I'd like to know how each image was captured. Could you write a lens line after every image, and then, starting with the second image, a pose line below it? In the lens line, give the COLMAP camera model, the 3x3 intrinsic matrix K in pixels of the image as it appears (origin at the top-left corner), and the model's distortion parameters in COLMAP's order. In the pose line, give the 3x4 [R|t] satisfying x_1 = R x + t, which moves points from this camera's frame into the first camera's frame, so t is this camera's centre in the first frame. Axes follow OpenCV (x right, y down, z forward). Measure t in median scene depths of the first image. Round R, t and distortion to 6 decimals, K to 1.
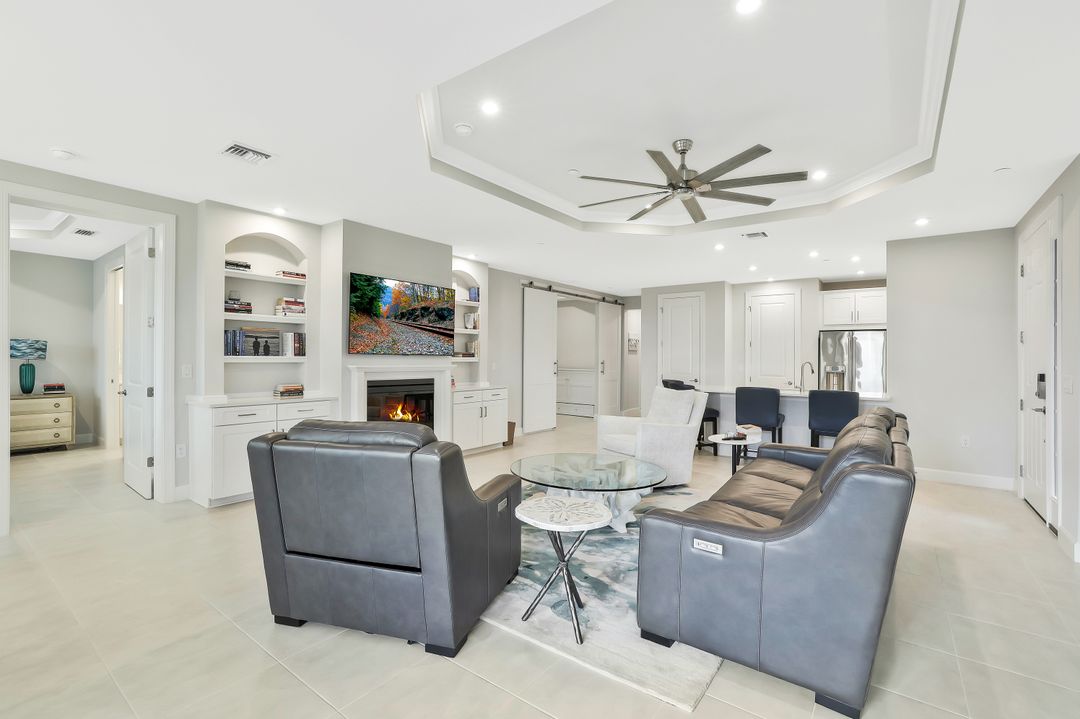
lens RADIAL K [[483.8, 0, 531.7], [0, 483.8, 359.4], [0, 0, 1]] dist [-0.053862, 0.023483]
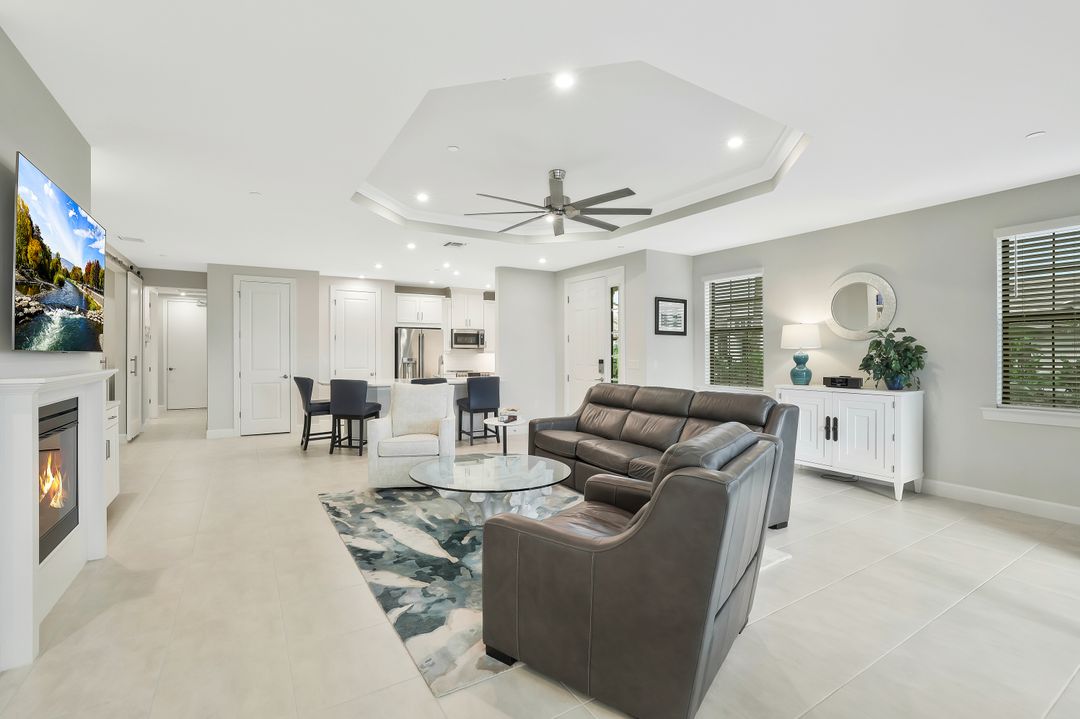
lens RADIAL K [[477.7, 0, 537.1], [0, 477.7, 354.4], [0, 0, 1]] dist [-0.049902, 0.023145]
pose [[0.354667, -0.012898, 0.934904, -0.393788], [0.006380, 0.999915, 0.011375, -0.006131], [-0.934971, 0.001931, 0.354719, 0.310342]]
